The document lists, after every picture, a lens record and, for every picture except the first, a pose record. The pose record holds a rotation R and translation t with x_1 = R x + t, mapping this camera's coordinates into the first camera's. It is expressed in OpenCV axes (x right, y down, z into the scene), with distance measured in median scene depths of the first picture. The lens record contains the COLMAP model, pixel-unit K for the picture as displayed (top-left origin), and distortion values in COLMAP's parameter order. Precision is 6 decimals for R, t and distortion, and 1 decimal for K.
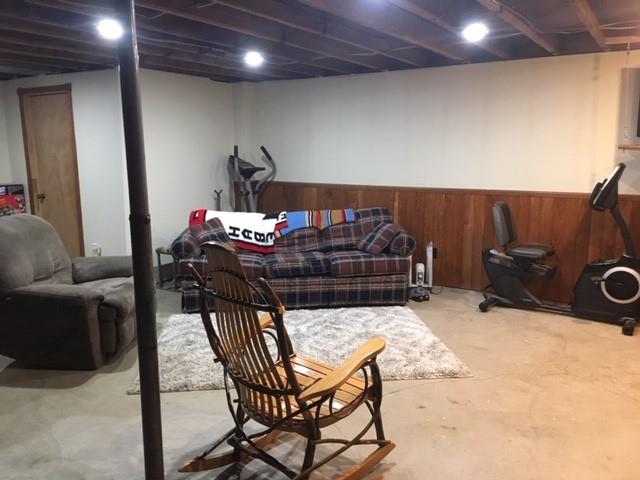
lens RADIAL K [[544.9, 0, 320.6], [0, 544.9, 241.8], [0, 0, 1]] dist [0.083077, -0.113666]
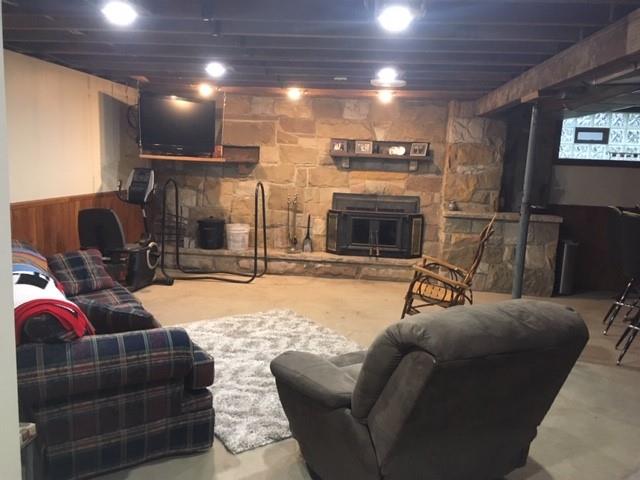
lens RADIAL K [[544.9, 0, 320.6], [0, 544.9, 241.8], [0, 0, 1]] dist [0.083077, -0.113666]
pose [[-0.459042, -0.151056, 0.875479, -0.904655], [0.108331, 0.968568, 0.223919, -0.230484], [-0.881785, 0.197630, -0.428249, 1.278431]]
